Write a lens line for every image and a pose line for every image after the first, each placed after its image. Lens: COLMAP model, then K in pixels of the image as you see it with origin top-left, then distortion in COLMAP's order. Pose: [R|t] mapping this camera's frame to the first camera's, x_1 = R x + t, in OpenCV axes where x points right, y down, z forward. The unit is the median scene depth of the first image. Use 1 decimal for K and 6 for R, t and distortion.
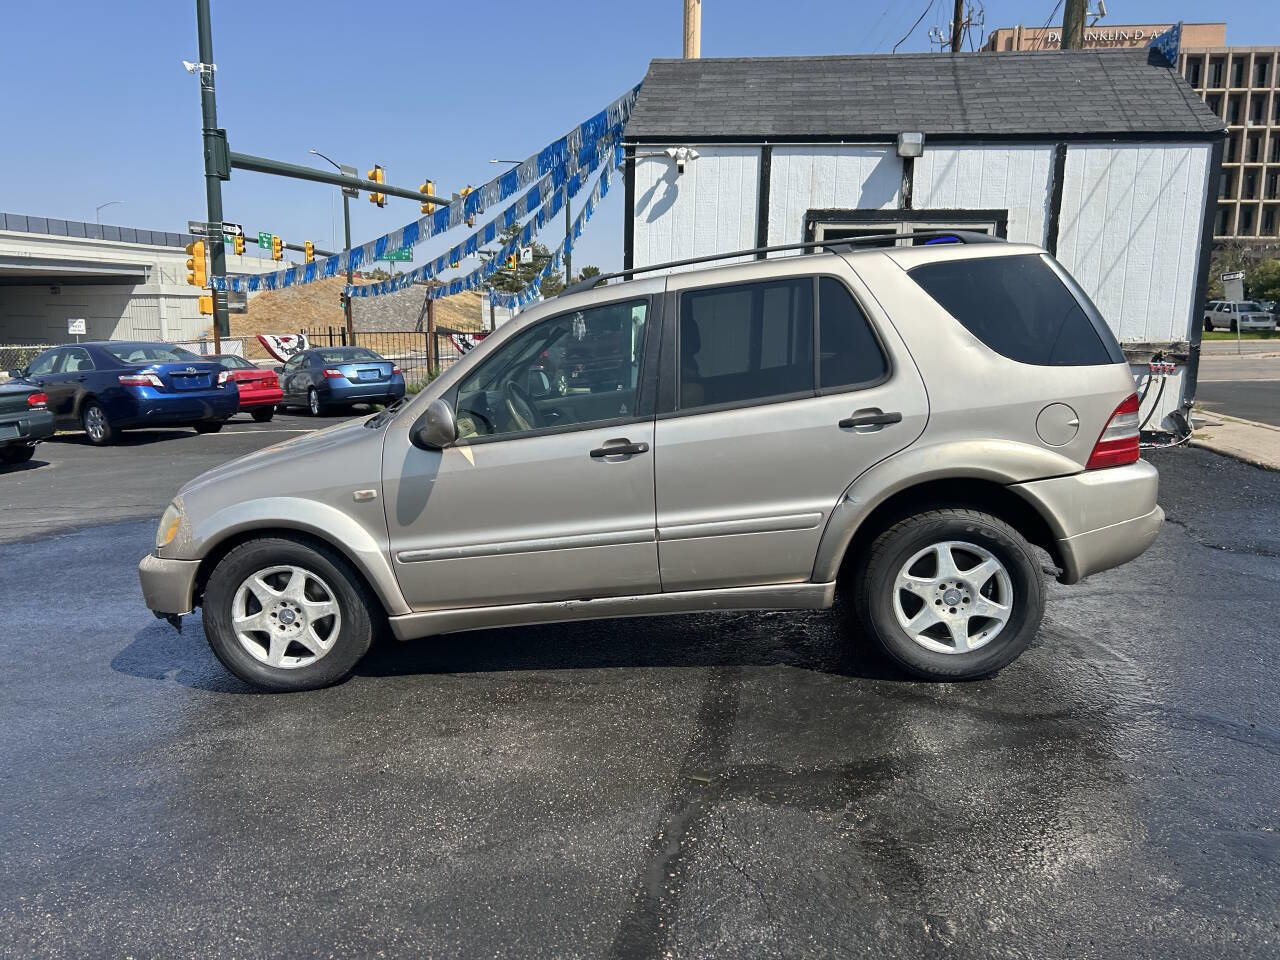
lens RADIAL K [[980.3, 0, 626.1], [0, 980.3, 477.3], [0, 0, 1]] dist [0.025628, -0.002519]
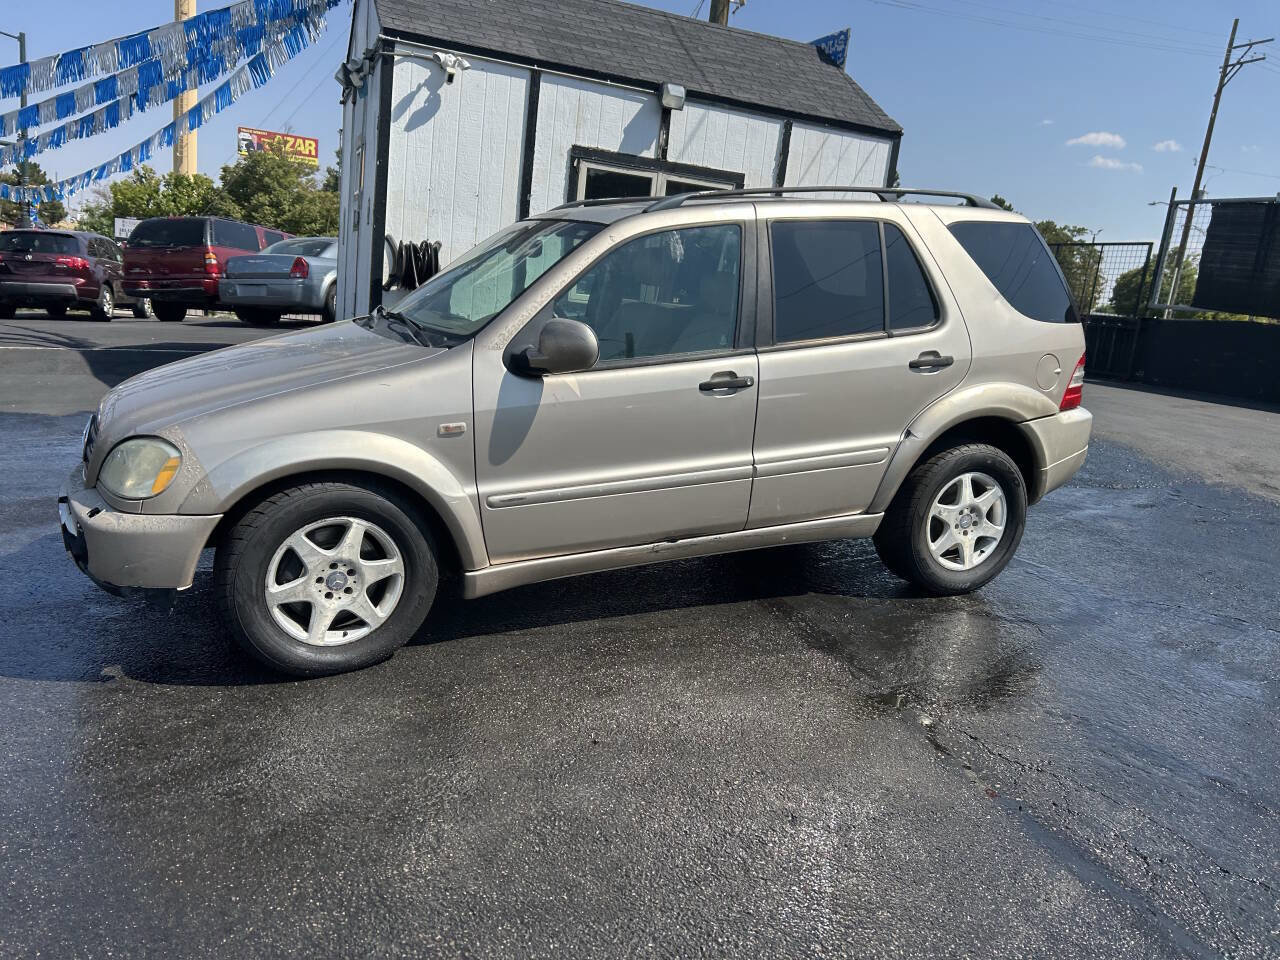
lens RADIAL K [[975.8, 0, 630.4], [0, 975.8, 503.5], [0, 0, 1]] dist [0.034119, -0.034835]
pose [[0.866164, -0.030863, 0.498806, -0.528424], [-0.009791, 0.996852, 0.078681, 0.014081], [-0.499664, -0.073035, 0.863135, 0.199209]]
